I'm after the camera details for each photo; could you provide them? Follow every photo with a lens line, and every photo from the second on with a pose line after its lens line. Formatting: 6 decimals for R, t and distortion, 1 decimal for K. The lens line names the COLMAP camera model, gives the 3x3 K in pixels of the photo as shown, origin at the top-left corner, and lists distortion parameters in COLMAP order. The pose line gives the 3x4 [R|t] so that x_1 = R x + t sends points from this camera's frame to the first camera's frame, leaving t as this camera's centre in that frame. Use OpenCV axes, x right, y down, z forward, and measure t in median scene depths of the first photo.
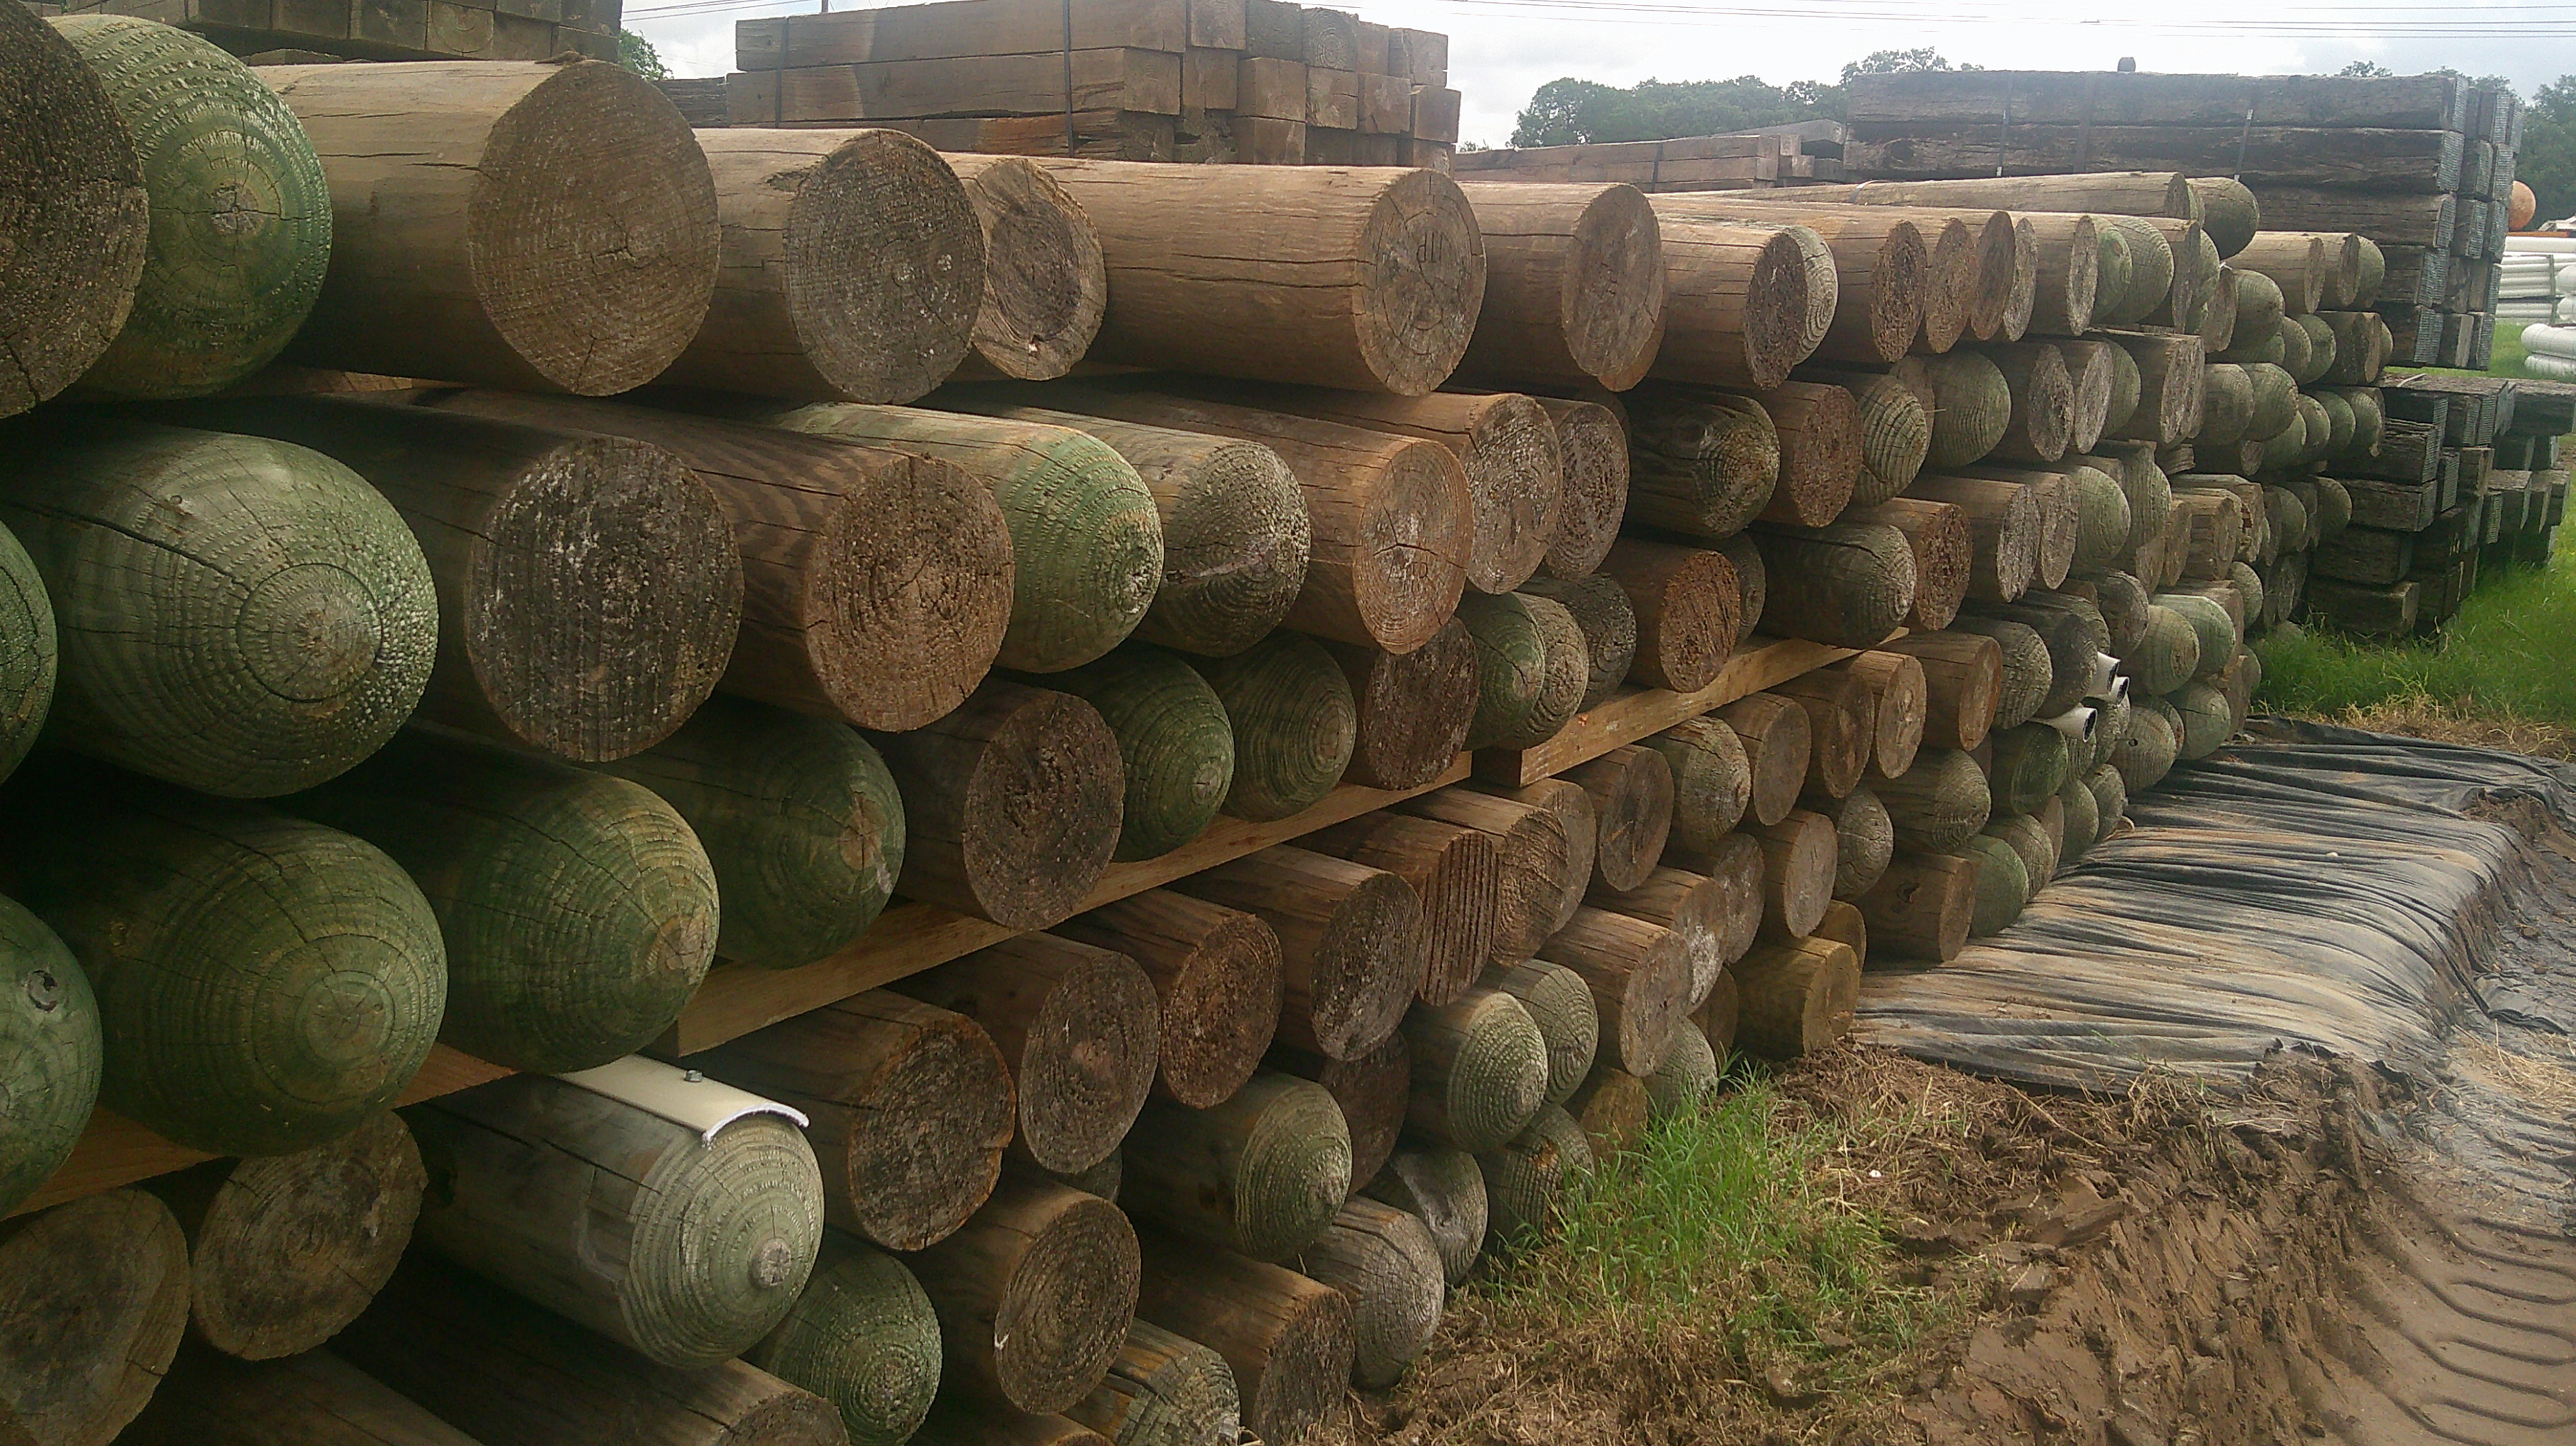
lens RADIAL K [[2284.4, 0, 1288.0], [0, 2284.4, 723.0], [0, 0, 1]] dist [0.112455, -0.305239]
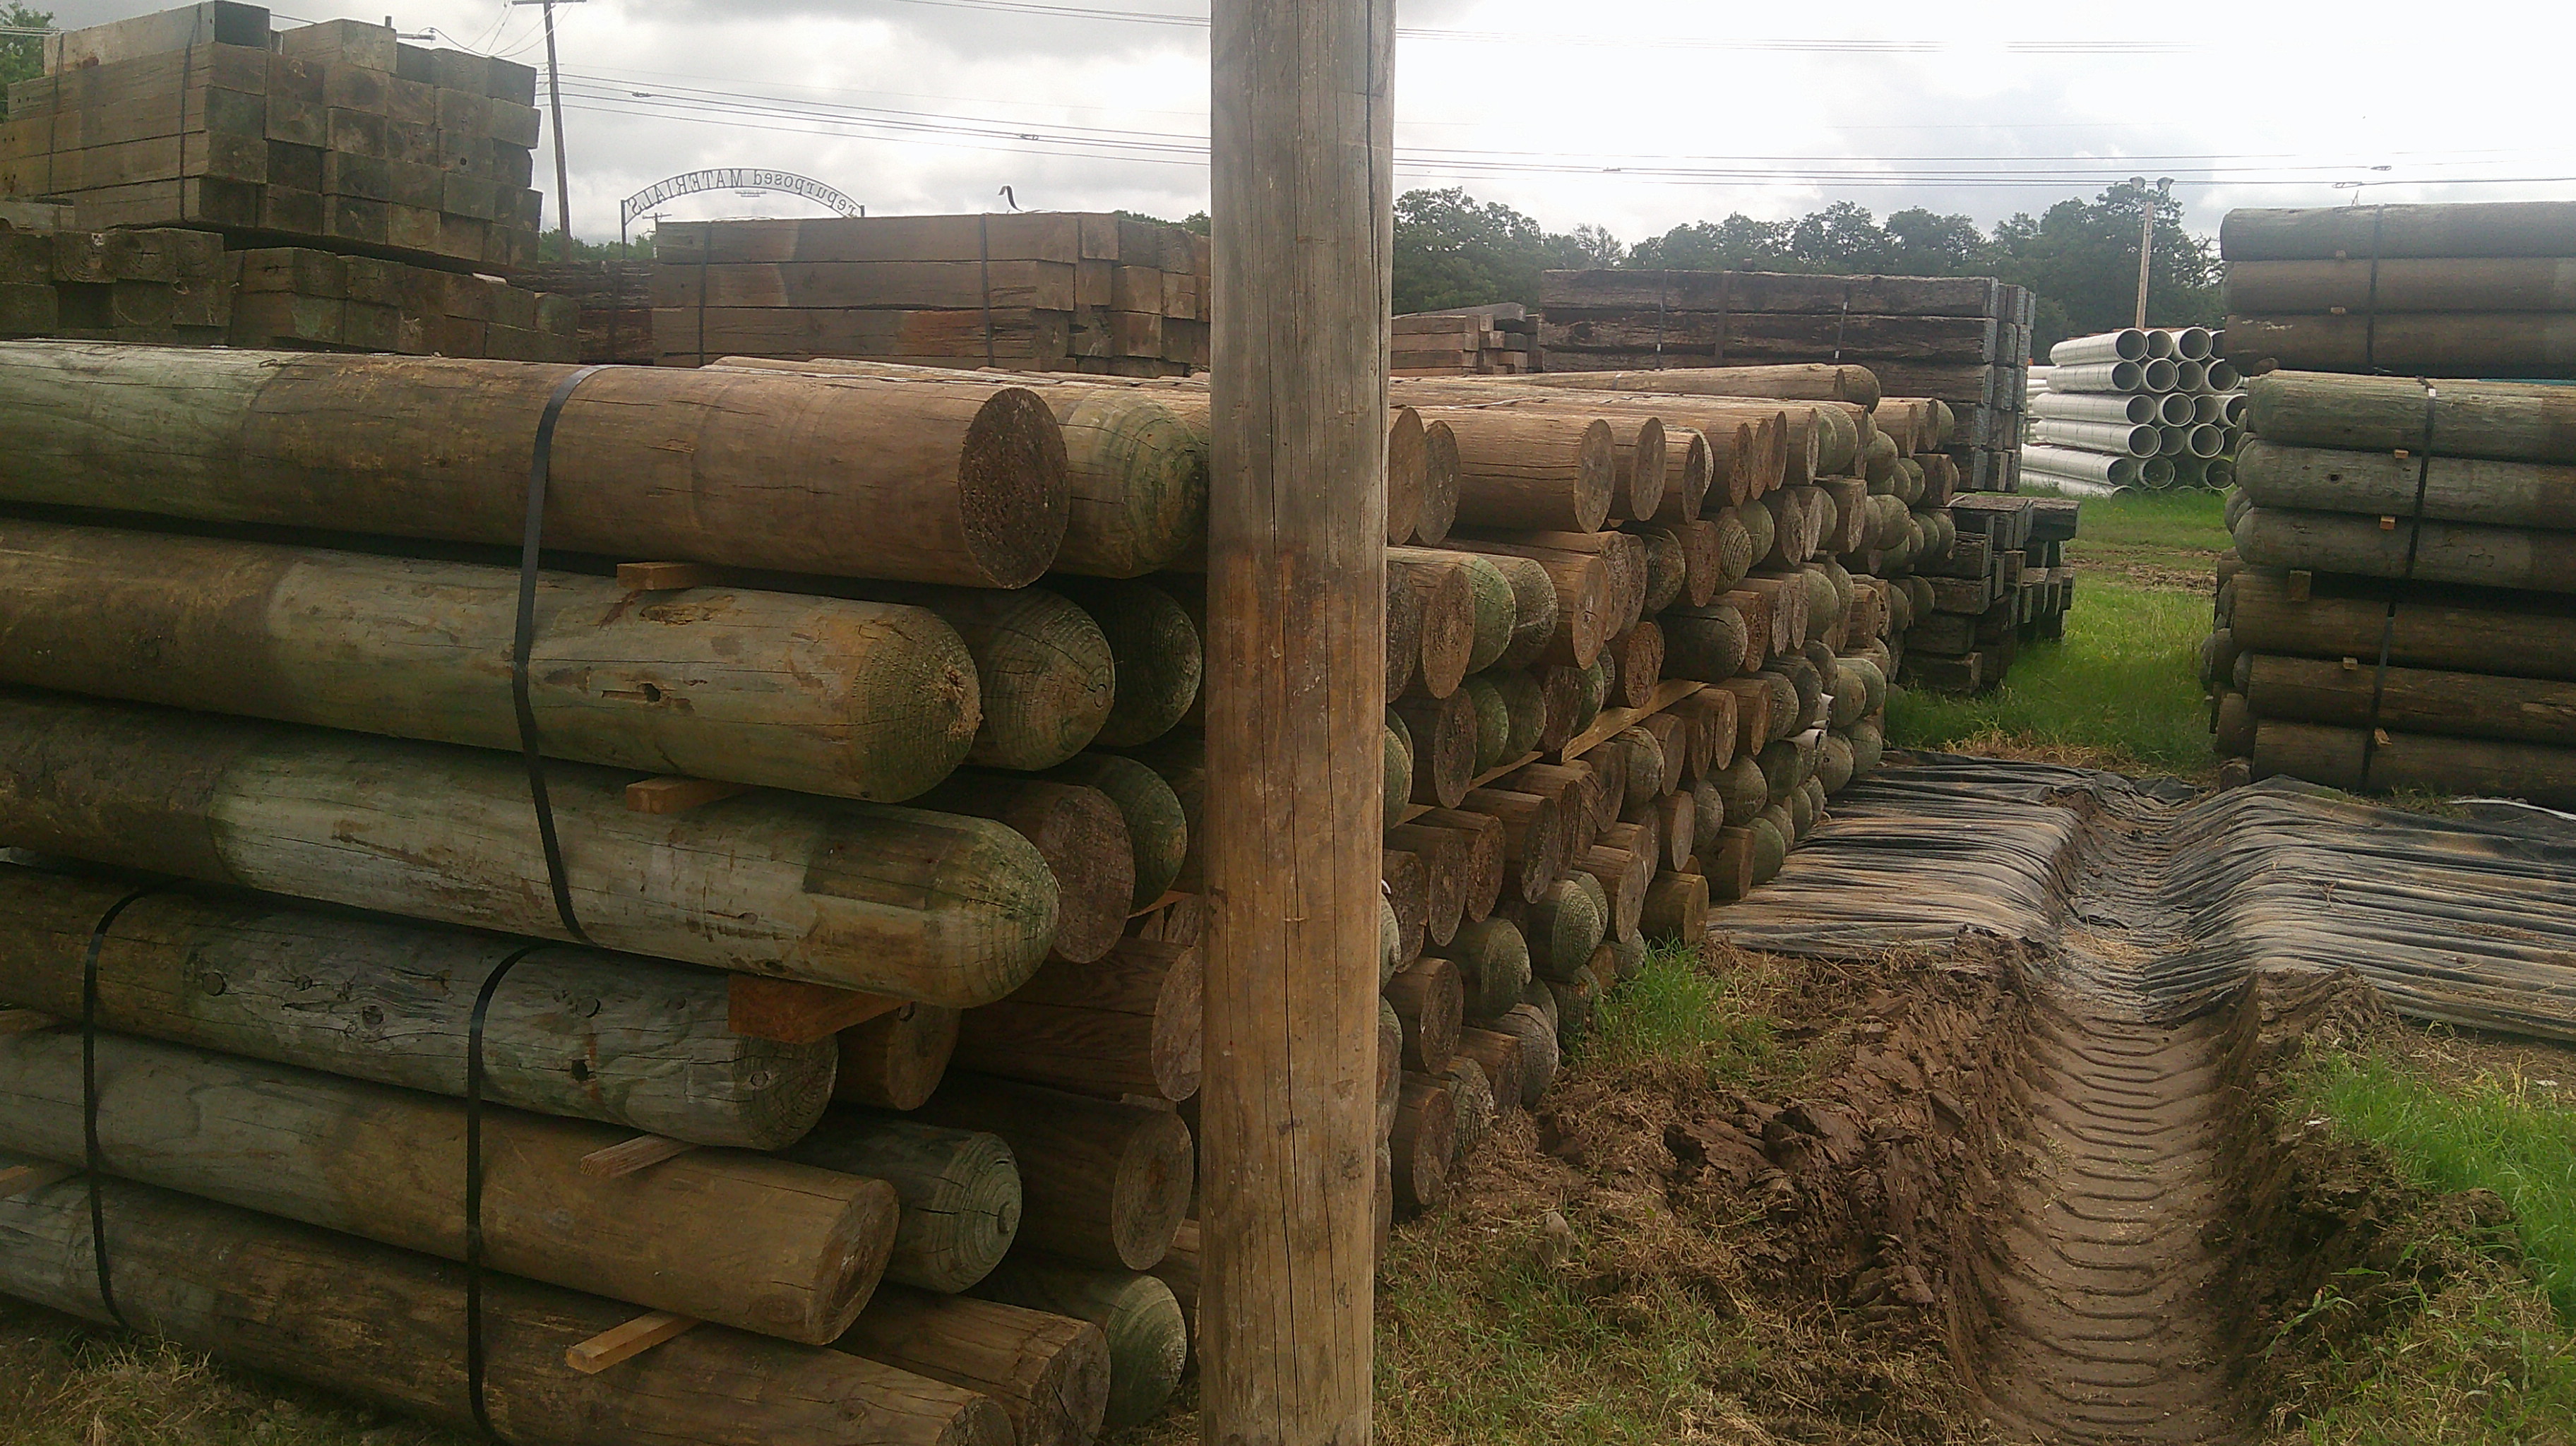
lens RADIAL K [[2284.4, 0, 1288.0], [0, 2284.4, 723.0], [0, 0, 1]] dist [0.112455, -0.305239]
pose [[0.981313, -0.031501, 0.189823, -0.289602], [0.041275, 0.998006, -0.047759, 0.049440], [-0.187940, 0.054701, 0.980656, -0.423391]]
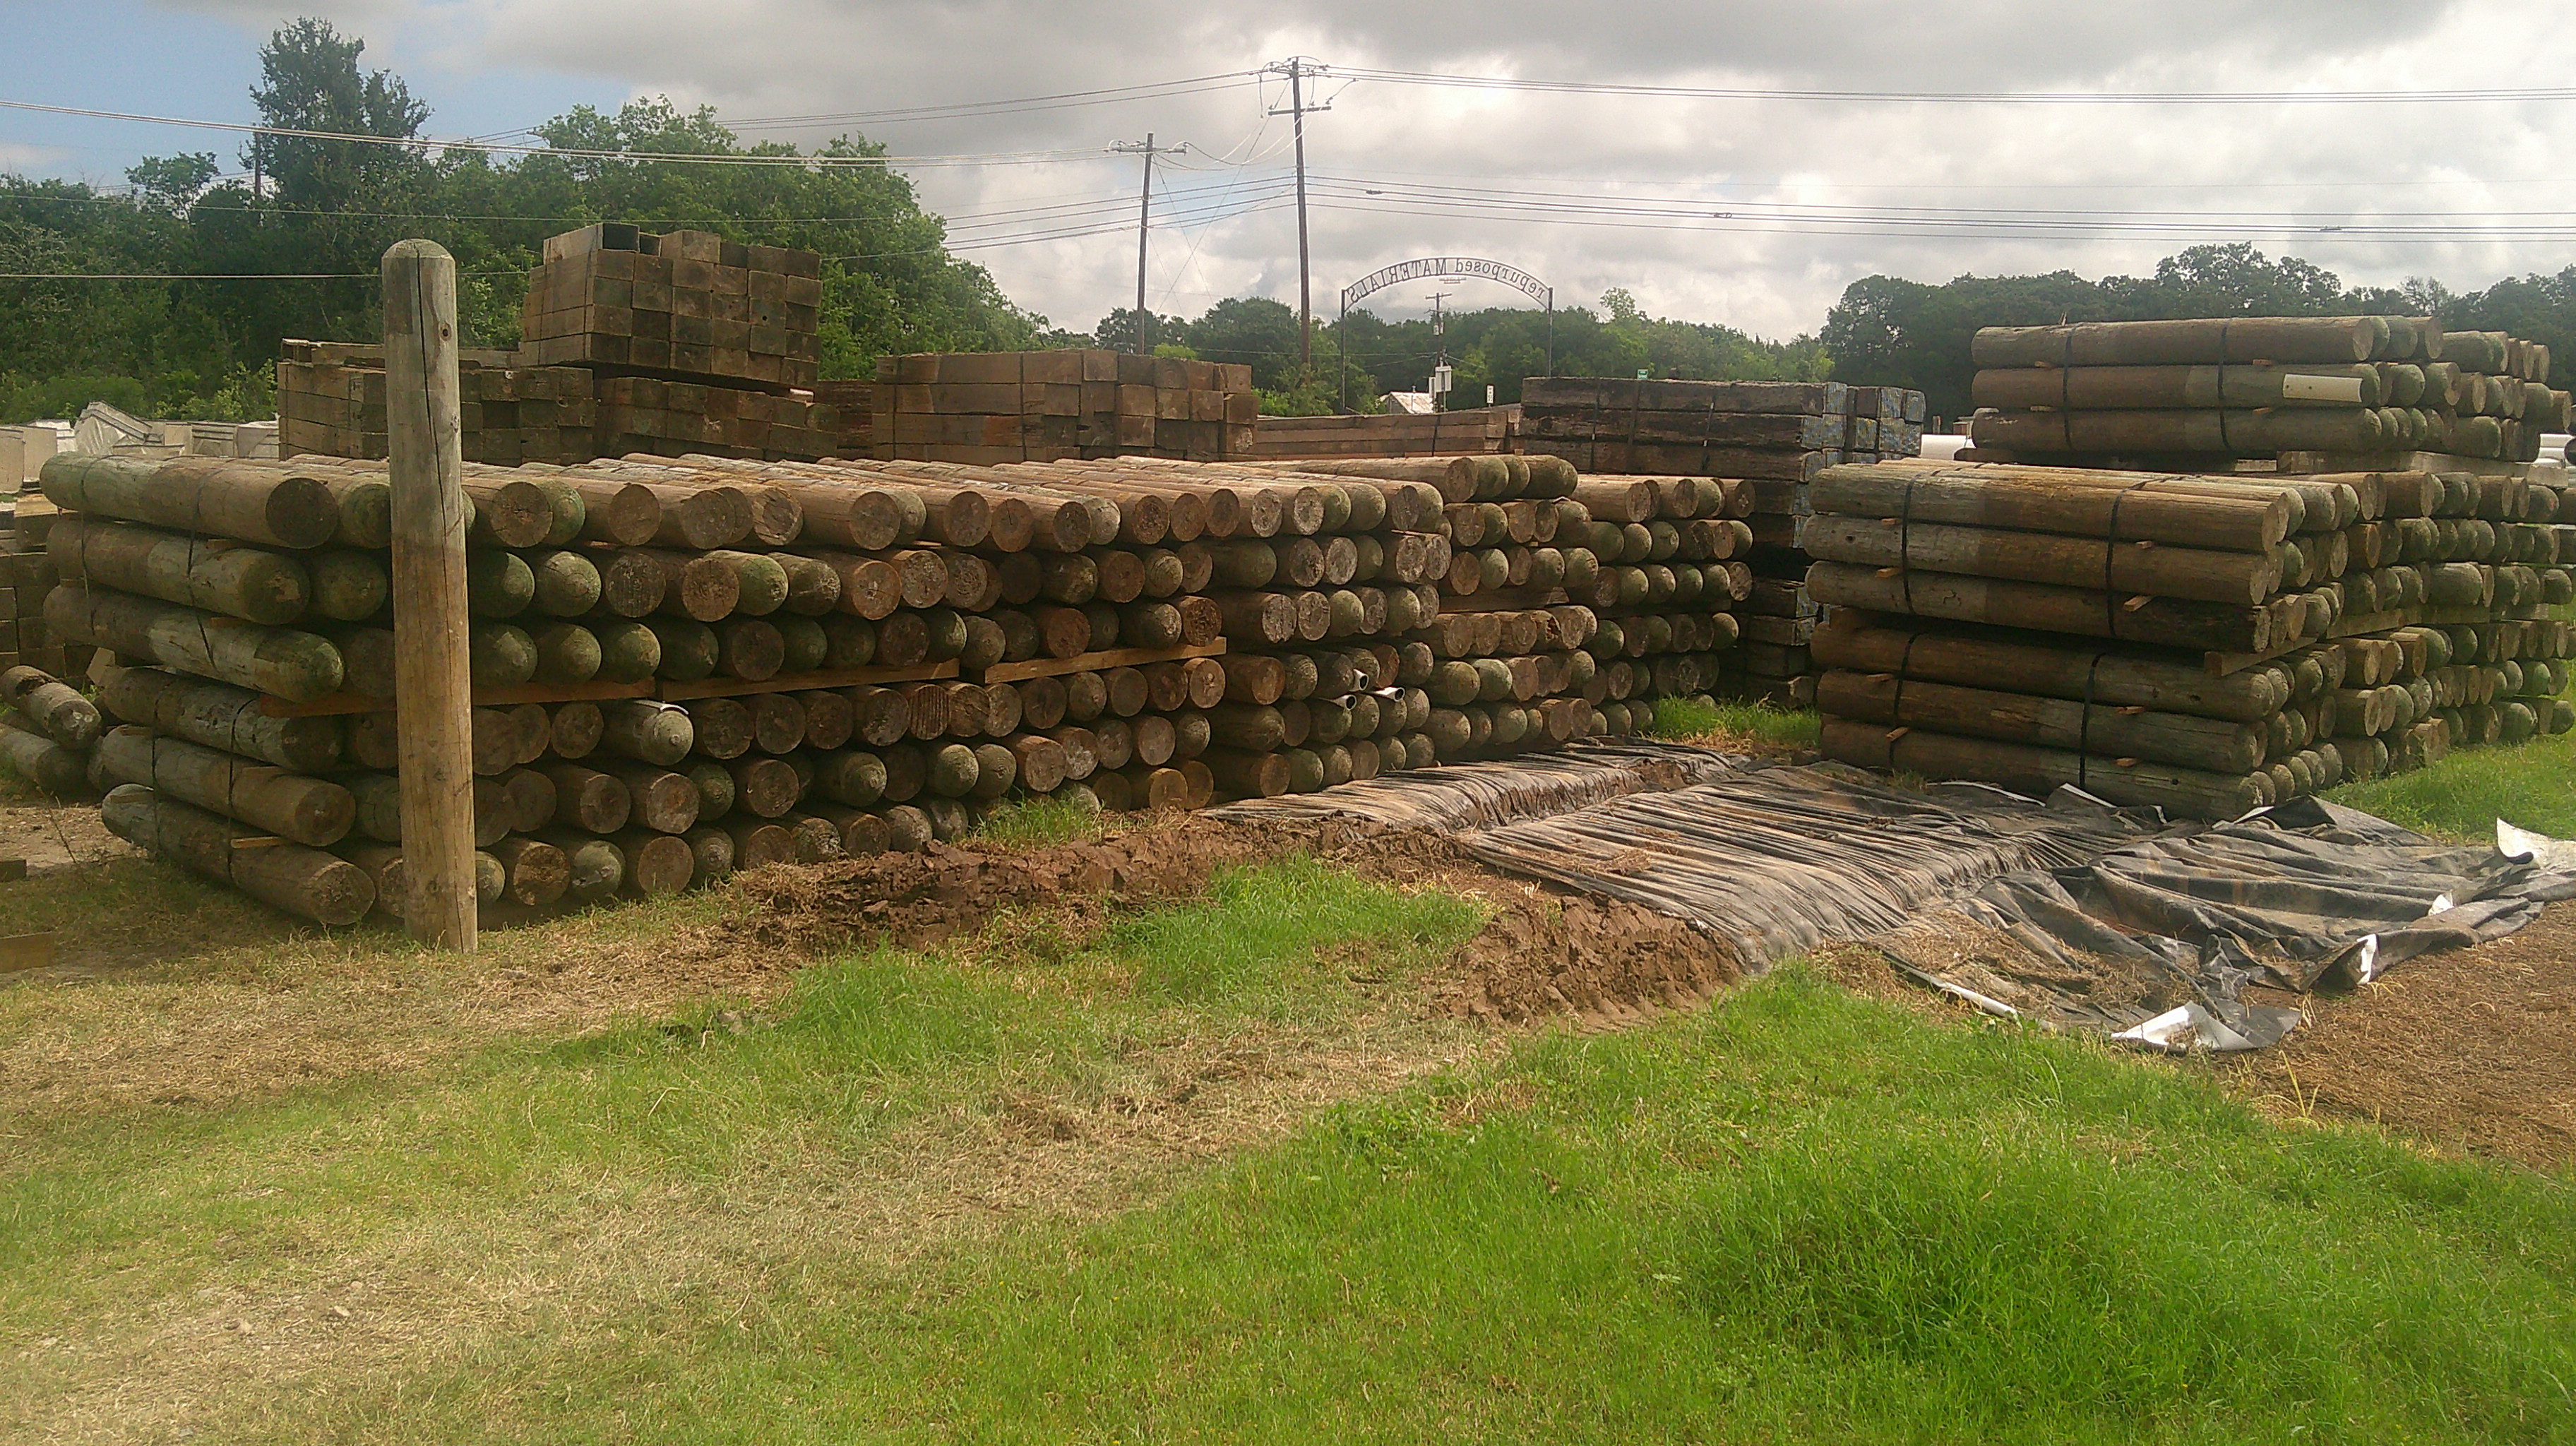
lens RADIAL K [[2284.4, 0, 1288.0], [0, 2284.4, 723.0], [0, 0, 1]] dist [0.112455, -0.305239]
pose [[0.988651, 0.016394, -0.149337, 0.662402], [-0.028218, 0.996600, -0.077409, 0.210325], [0.147560, 0.080744, 0.985752, -1.321920]]
